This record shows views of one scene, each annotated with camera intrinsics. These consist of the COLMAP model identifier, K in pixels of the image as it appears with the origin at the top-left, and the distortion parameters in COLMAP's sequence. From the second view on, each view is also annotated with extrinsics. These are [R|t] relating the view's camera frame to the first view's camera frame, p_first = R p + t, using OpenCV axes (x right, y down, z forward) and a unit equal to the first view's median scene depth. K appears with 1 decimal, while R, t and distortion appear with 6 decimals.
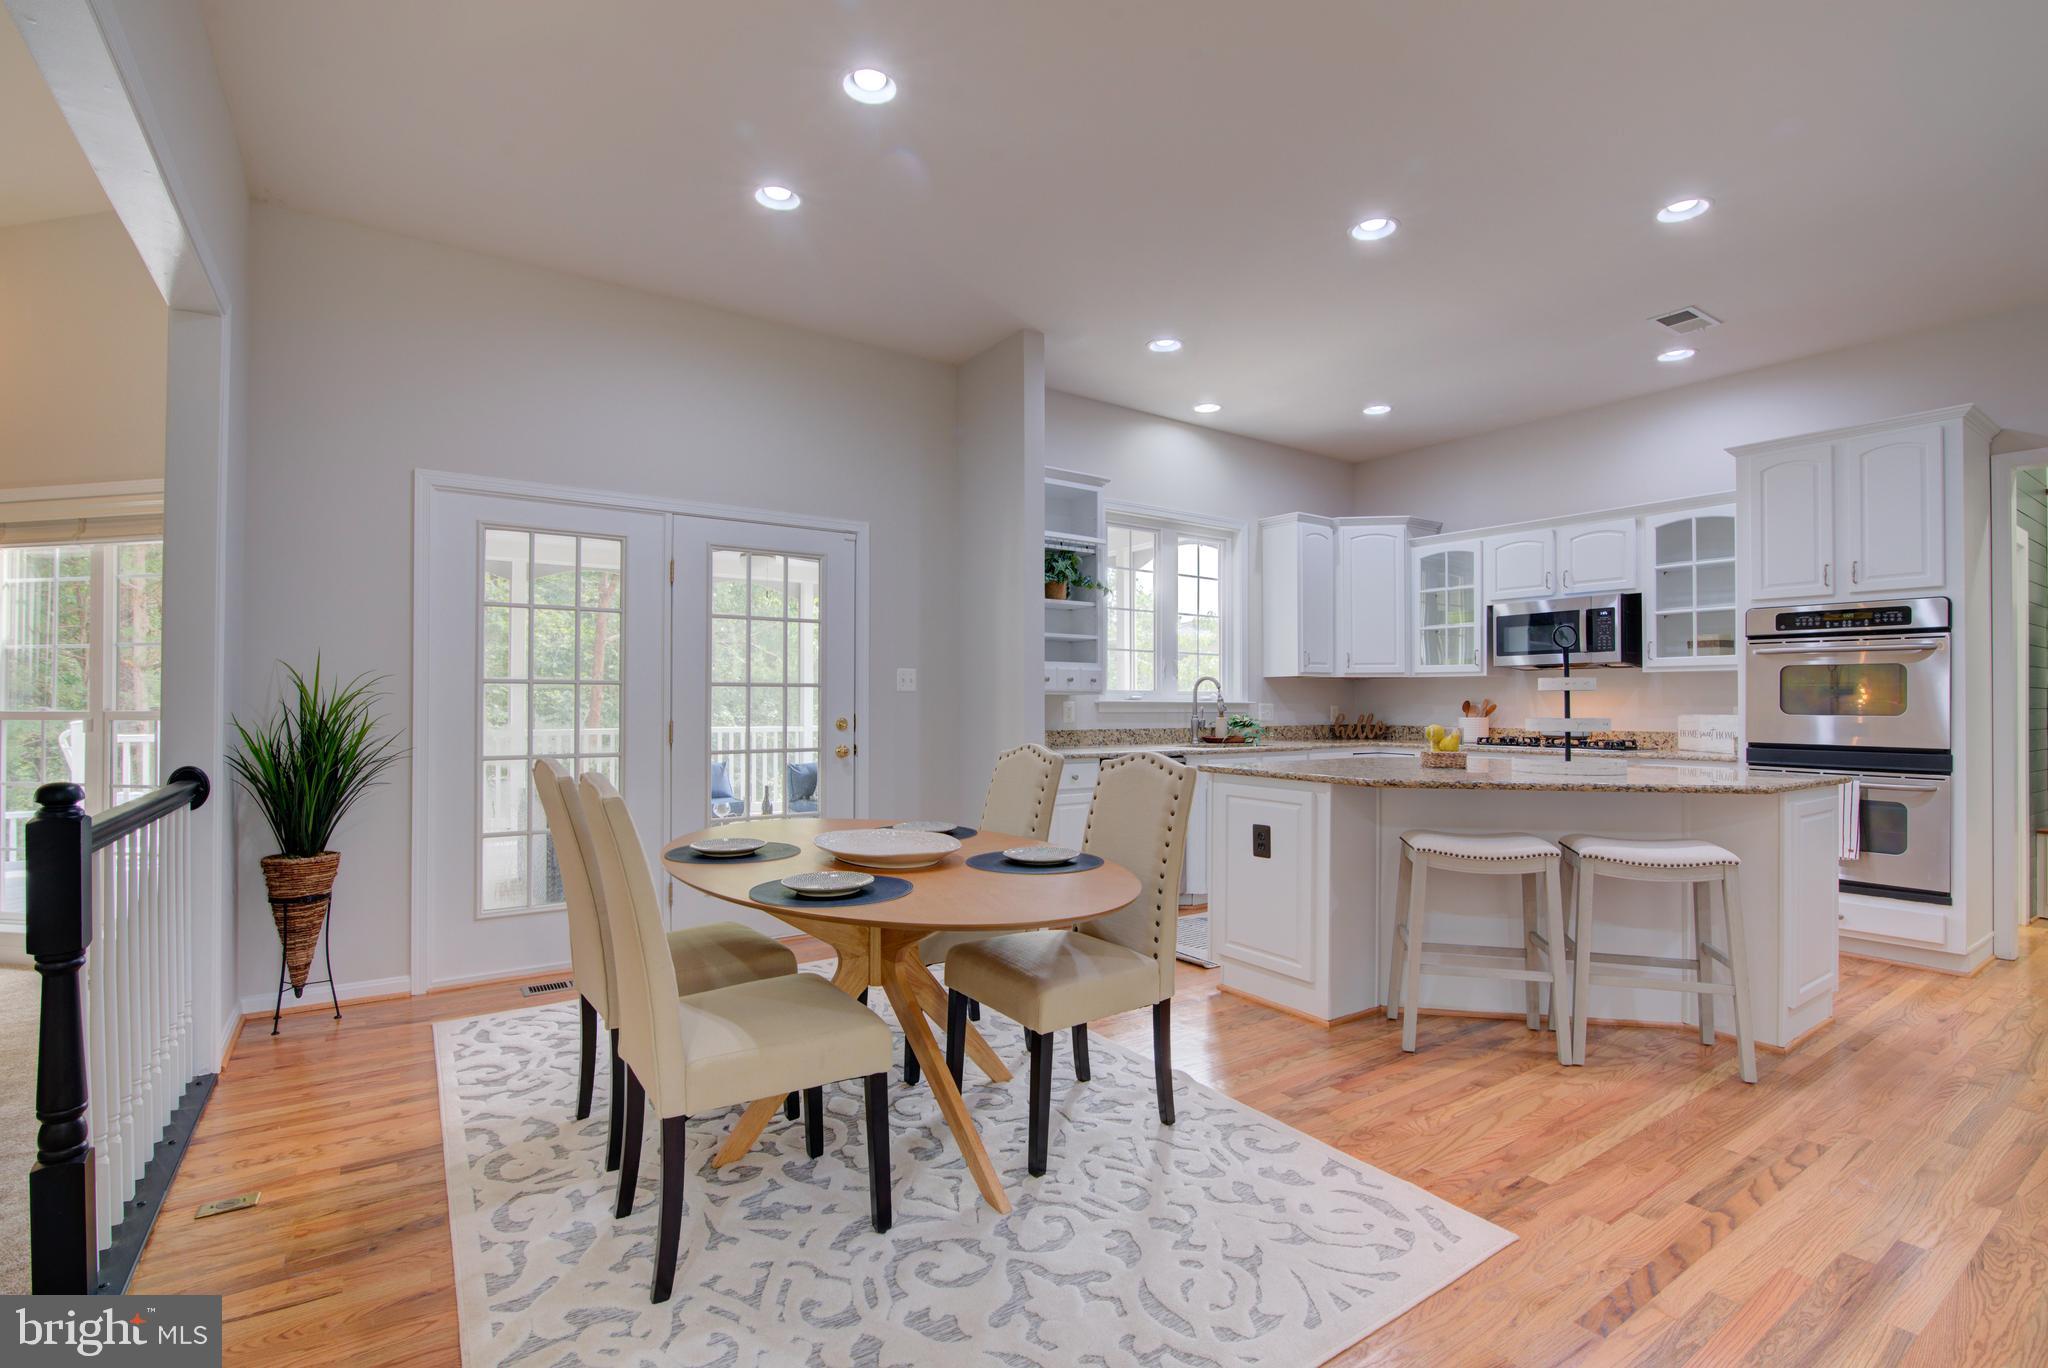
lens RADIAL K [[927.5, 0, 1024.2], [0, 927.5, 691.4], [0, 0, 1]] dist [-0.016721, 0.000804]
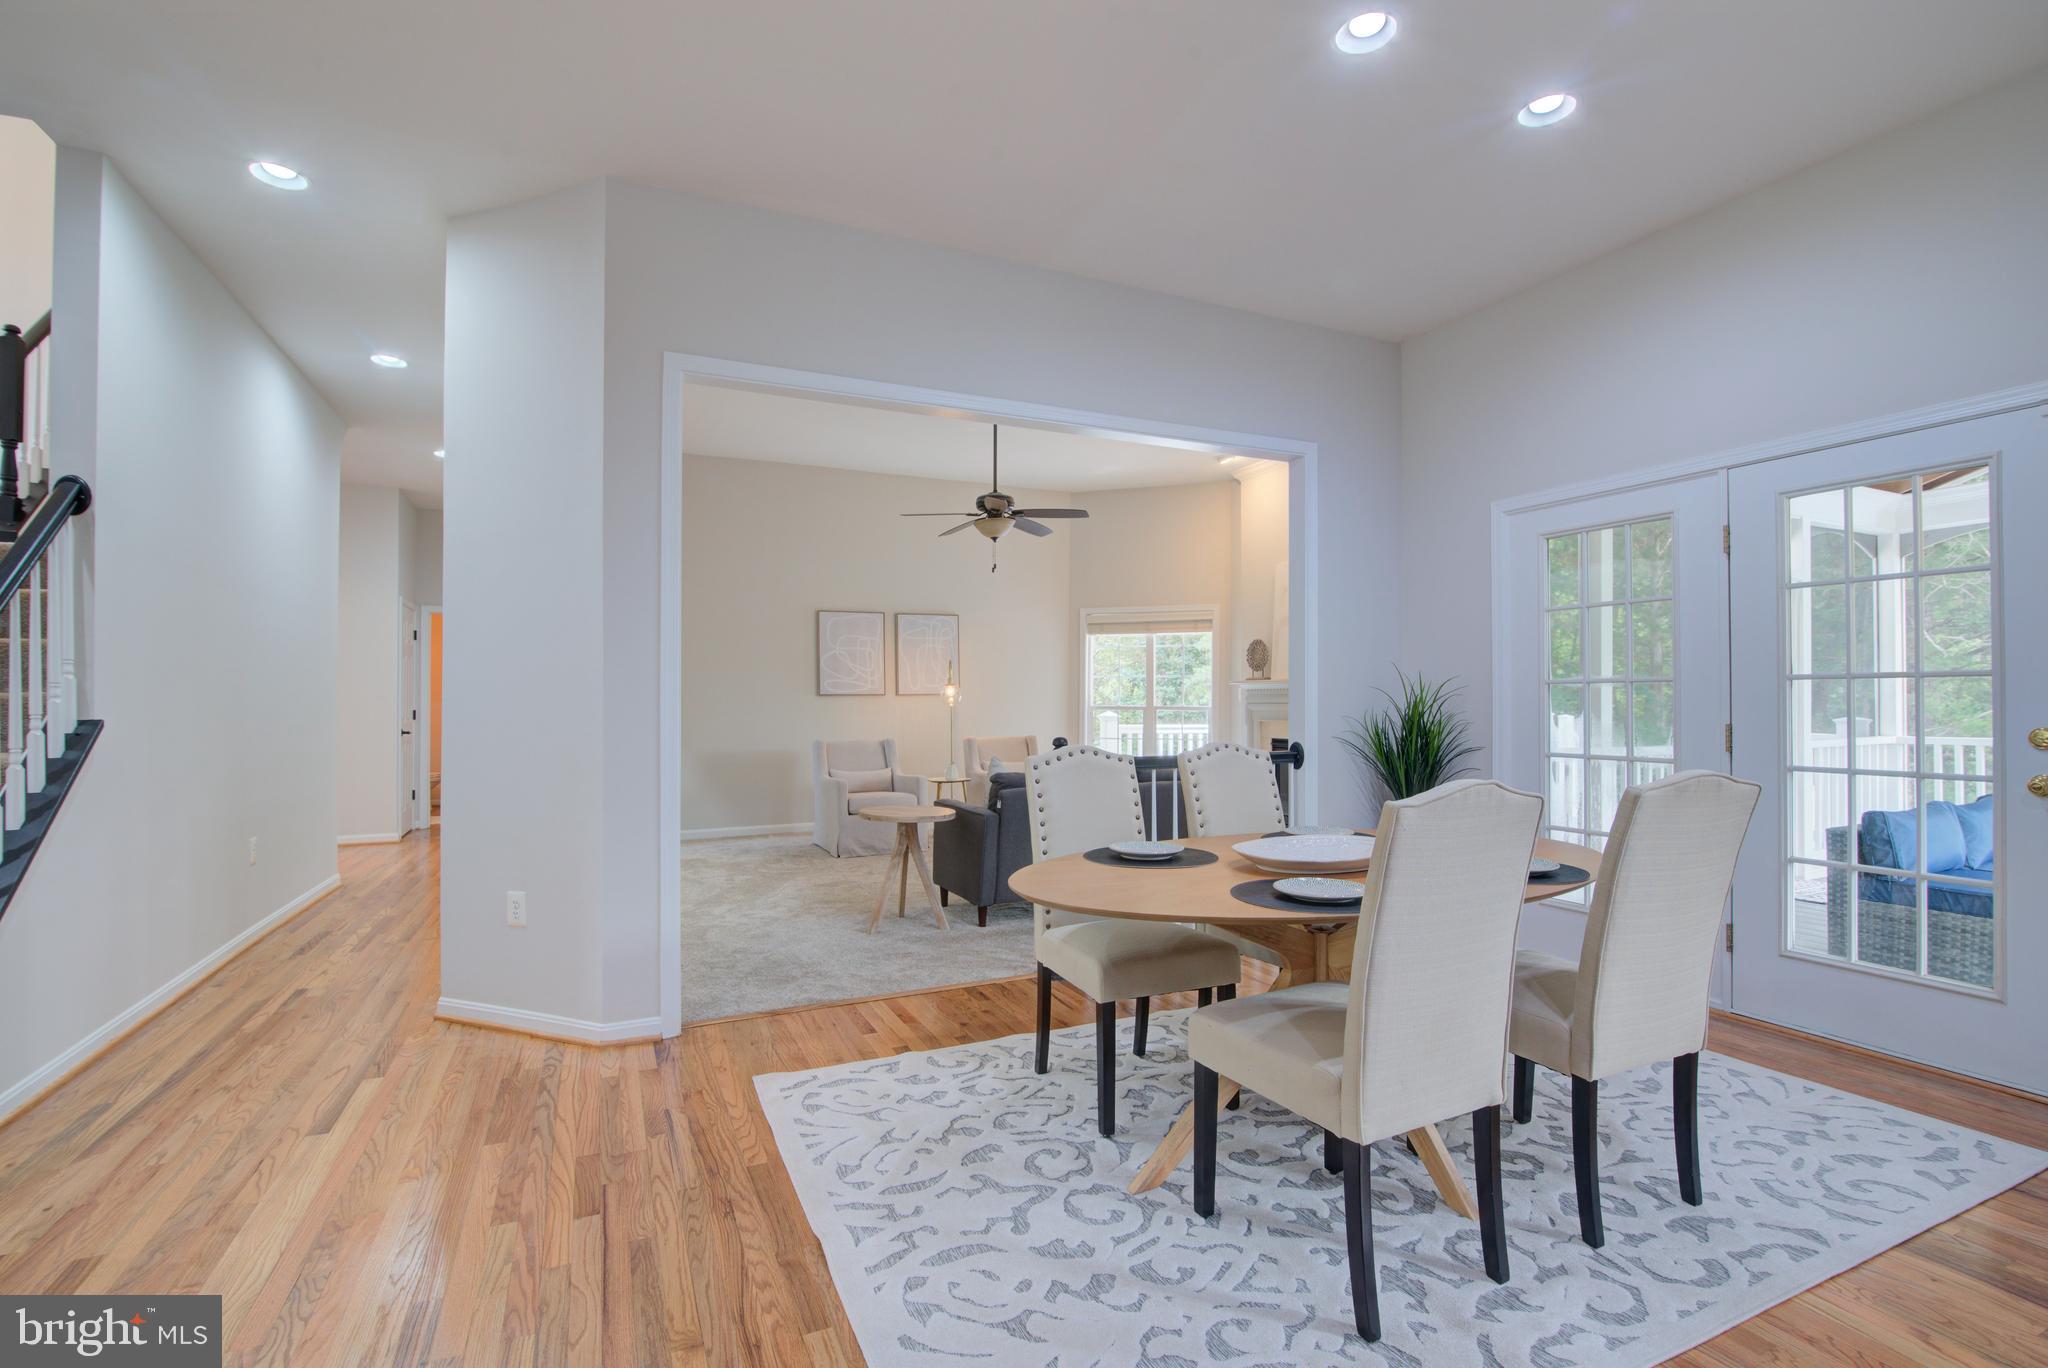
lens RADIAL K [[927.5, 0, 1024.2], [0, 927.5, 691.4], [0, 0, 1]] dist [-0.016721, 0.000804]
pose [[-0.165947, -0.014222, -0.986032, 0.434991], [0.012552, 0.999785, -0.016533, 0.007454], [0.986055, -0.015120, -0.165733, 0.447900]]
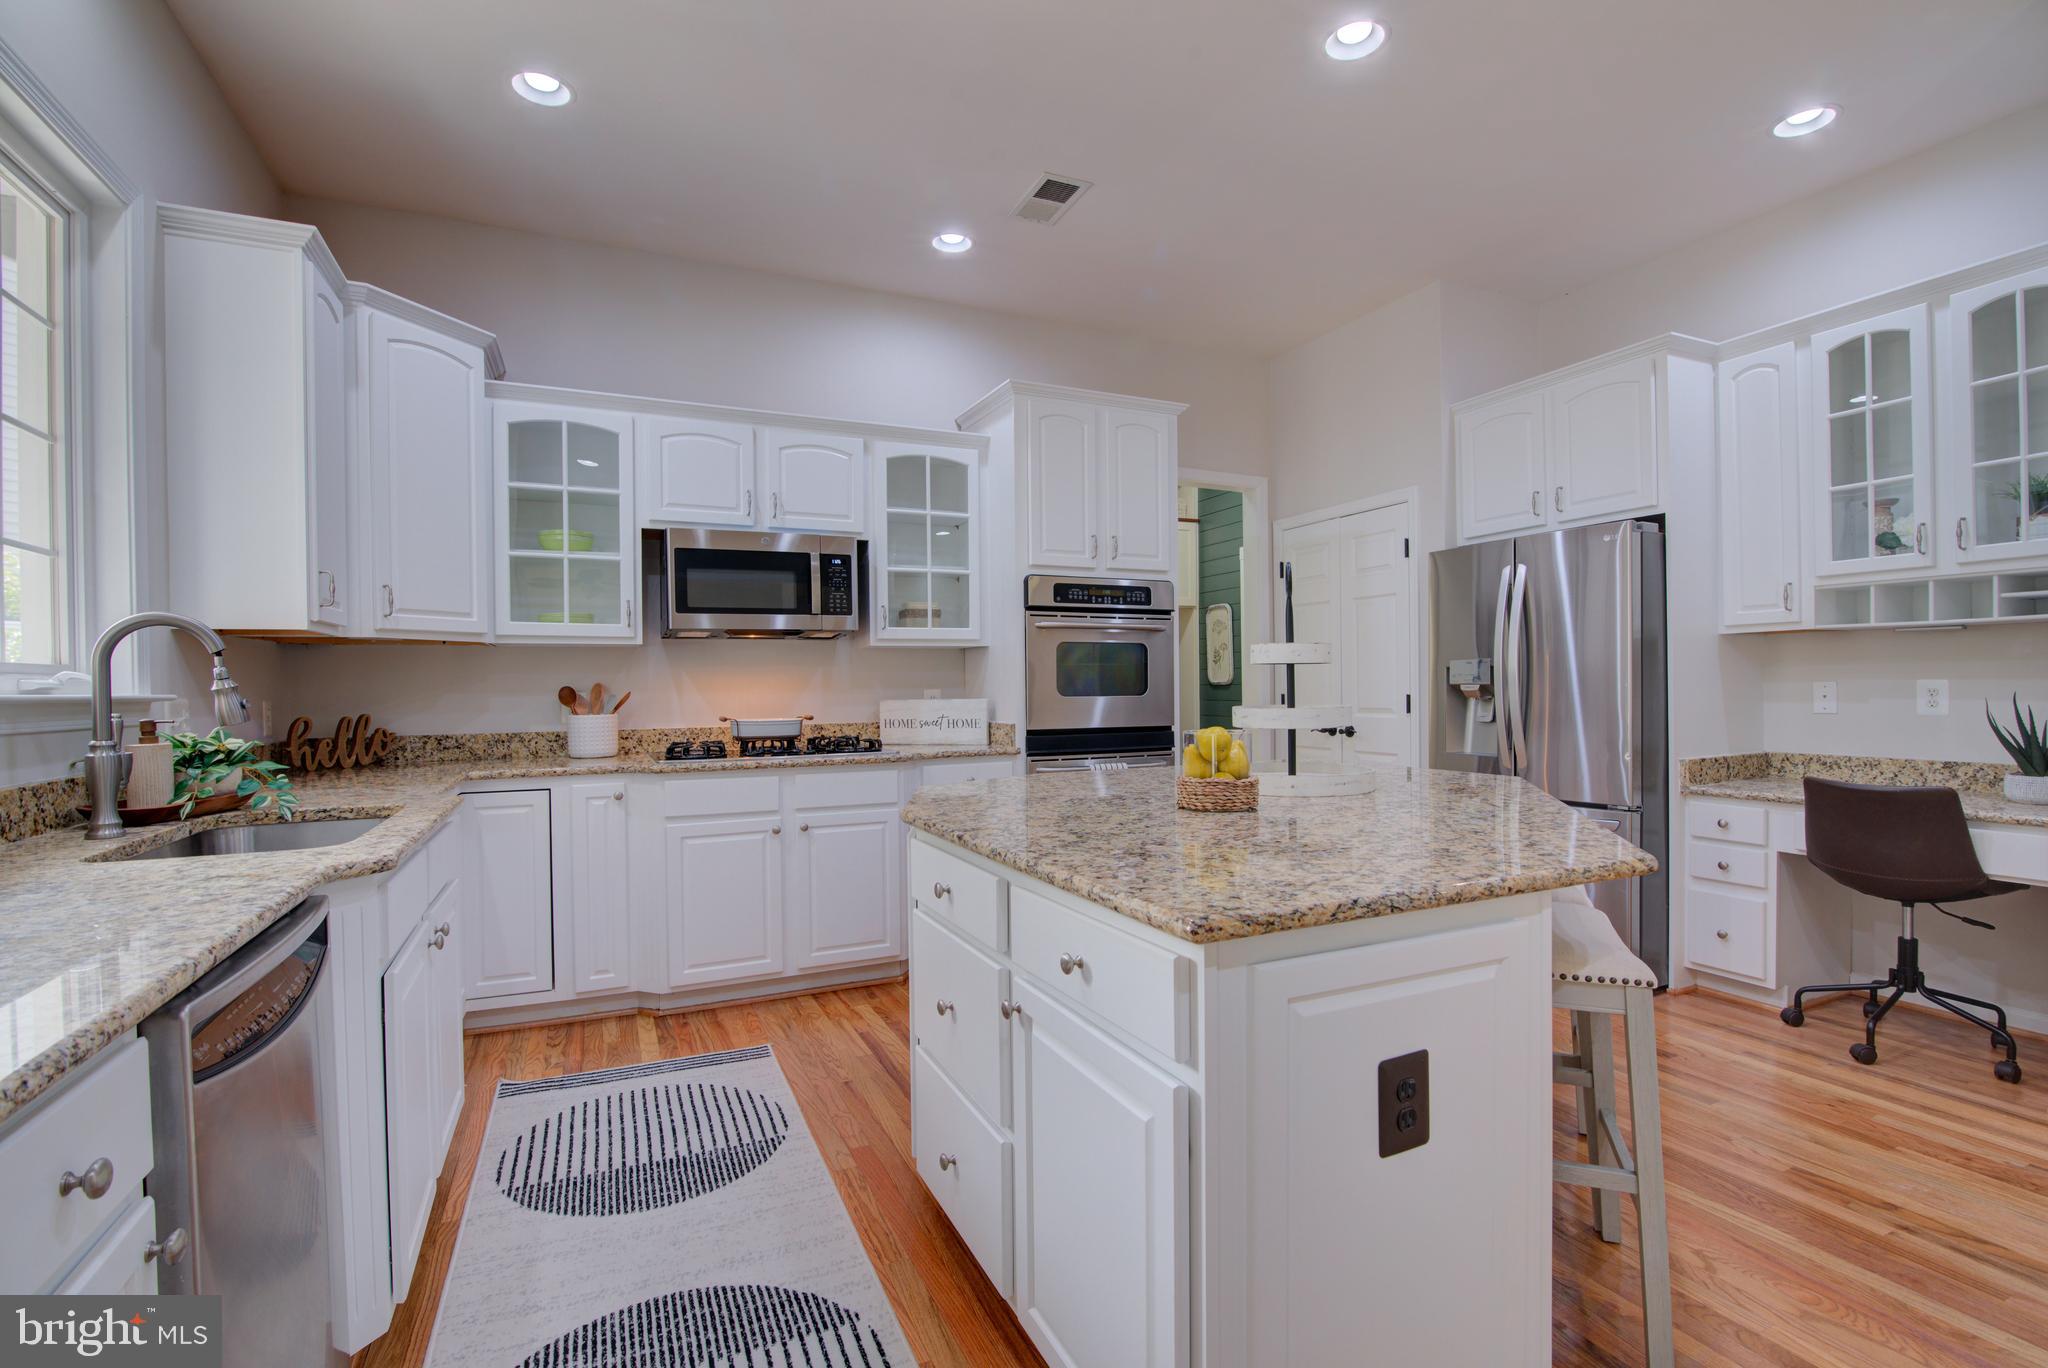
lens RADIAL K [[932.8, 0, 1026.1], [0, 932.8, 693.1], [0, 0, 1]] dist [-0.020692, 0.001000]
pose [[0.169007, -0.014819, 0.985503, -0.065725], [0.001095, 0.999889, 0.014848, 0.007138], [-0.985614, -0.001430, 0.169005, 0.777657]]
